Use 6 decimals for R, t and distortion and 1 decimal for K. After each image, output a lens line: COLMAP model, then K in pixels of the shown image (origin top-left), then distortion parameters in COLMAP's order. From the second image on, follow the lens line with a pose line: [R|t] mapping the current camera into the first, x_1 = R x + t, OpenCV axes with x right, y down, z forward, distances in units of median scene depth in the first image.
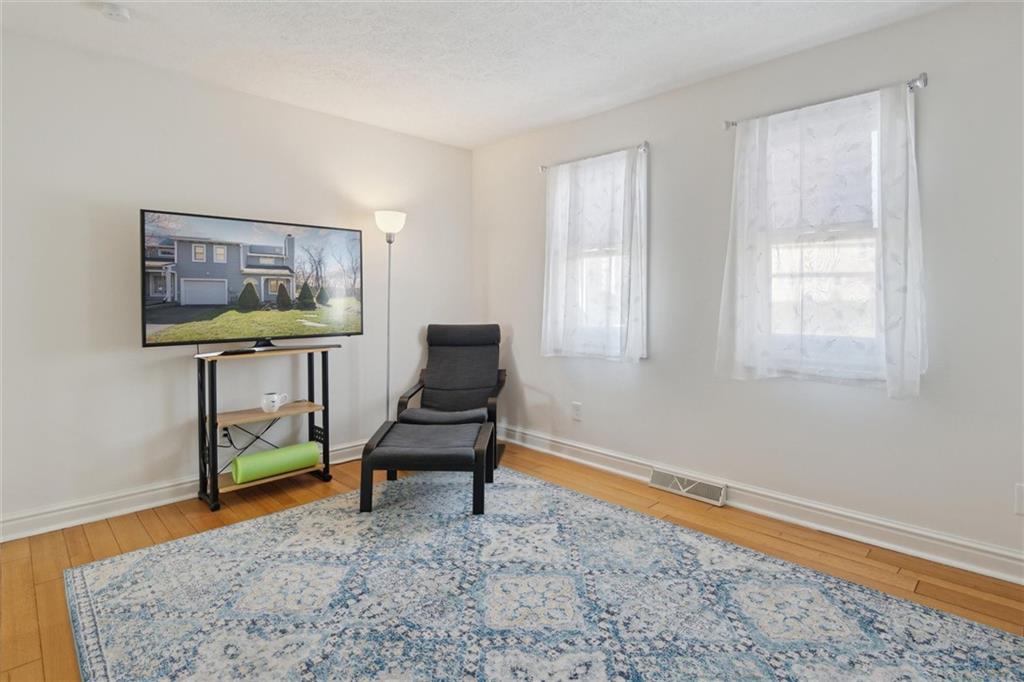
lens RADIAL K [[521.3, 0, 492.8], [0, 521.3, 302.5], [0, 0, 1]] dist [-0.006818, -0.001946]
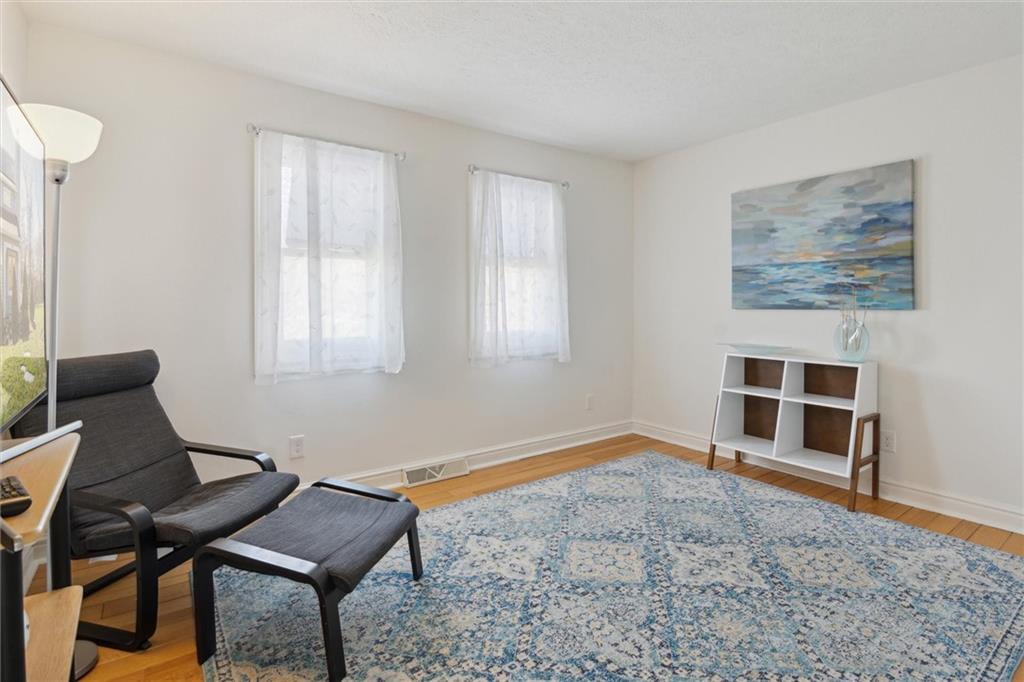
lens RADIAL K [[521.3, 0, 530.9], [0, 521.3, 305.5], [0, 0, 1]] dist [-0.006818, -0.001946]
pose [[0.101282, -0.000864, 0.994857, -0.988809], [0.009875, 0.999951, -0.000137, -0.008191], [-0.994809, 0.009838, 0.101286, 0.918382]]
